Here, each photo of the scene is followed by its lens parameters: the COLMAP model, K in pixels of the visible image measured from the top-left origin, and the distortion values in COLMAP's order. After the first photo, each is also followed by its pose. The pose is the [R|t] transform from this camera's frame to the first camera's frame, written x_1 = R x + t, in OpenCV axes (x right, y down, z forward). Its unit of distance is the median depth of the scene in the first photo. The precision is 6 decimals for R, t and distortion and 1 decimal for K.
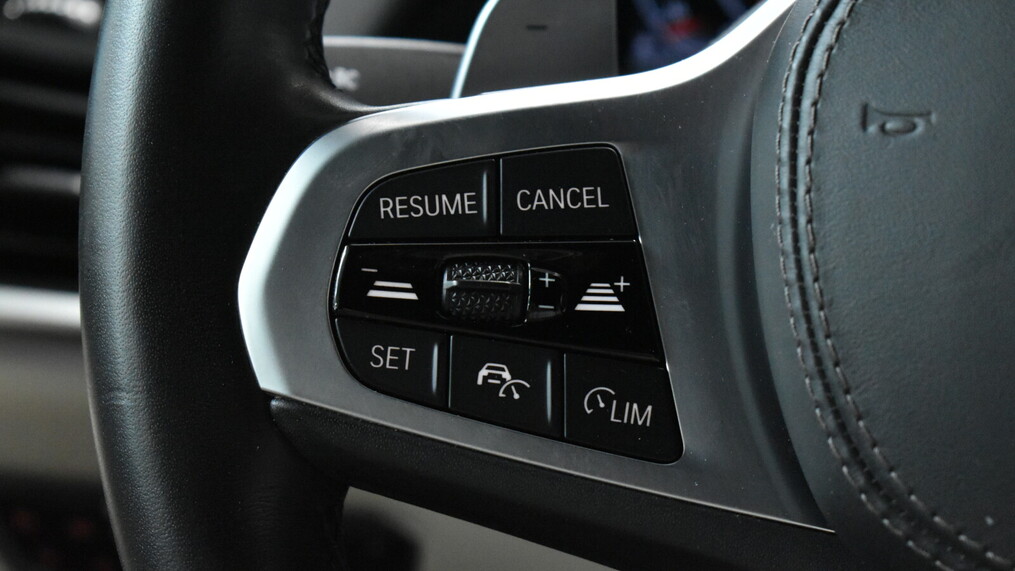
lens RADIAL K [[2475.9, 0, 509.3], [0, 2475.9, 287.6], [0, 0, 1]] dist [0.081887, 0.000000]
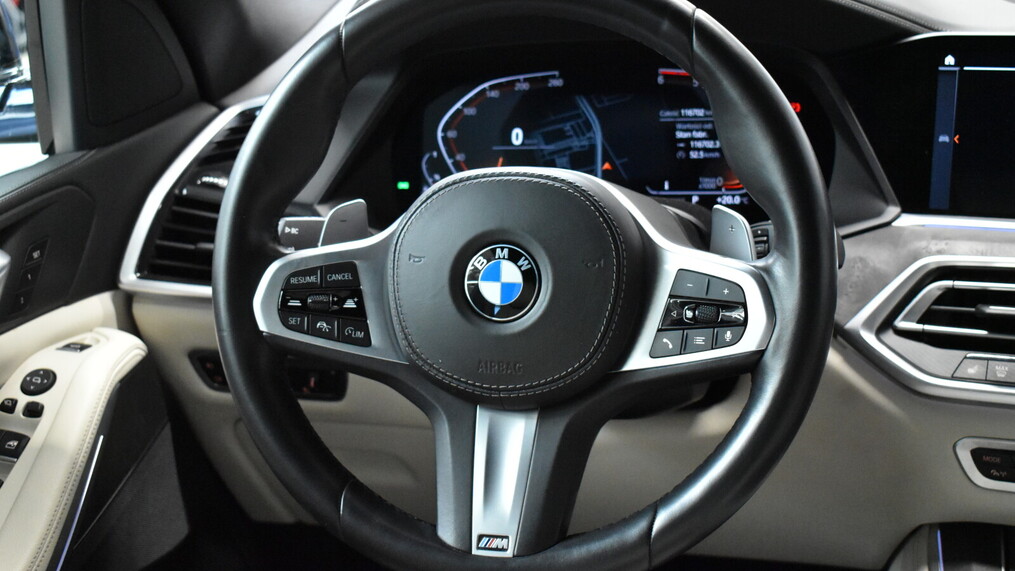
lens RADIAL K [[1568.4, 0, 505.4], [0, 1568.4, 286.0], [0, 0, 1]] dist [0.005925, 0.000000]
pose [[0.999205, -0.024835, -0.031181, 0.346804], [0.026380, 0.998393, 0.050146, -0.135124], [0.029885, -0.050929, 0.998255, -1.360370]]
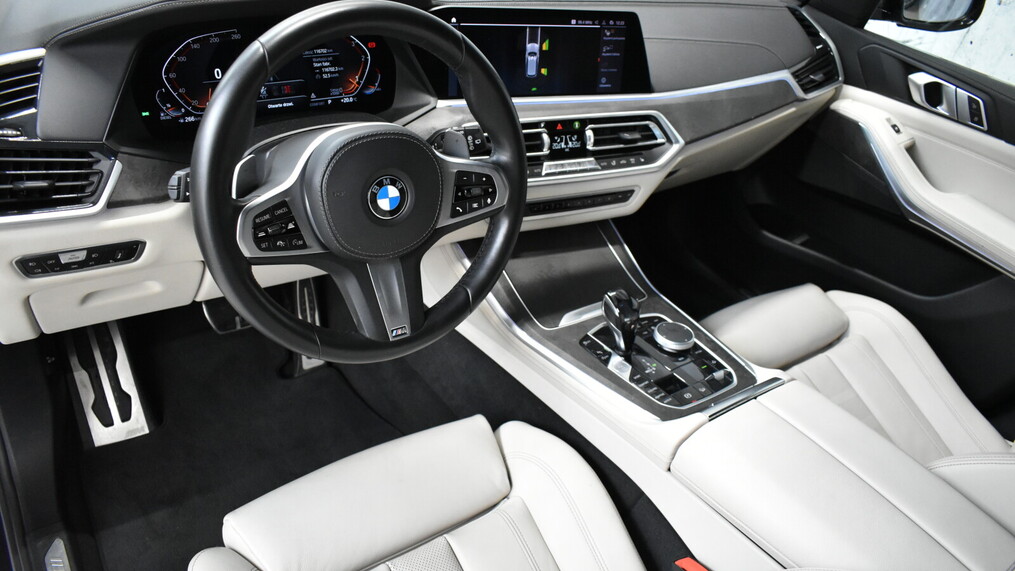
lens RADIAL K [[807.8, 0, 510.4], [0, 807.8, 283.5], [0, 0, 1]] dist [-0.006767, -0.000684]
pose [[0.644648, -0.324197, 0.692334, -1.040443], [0.018743, 0.912057, 0.409634, -0.672588], [-0.764250, -0.251093, 0.594032, -0.633324]]
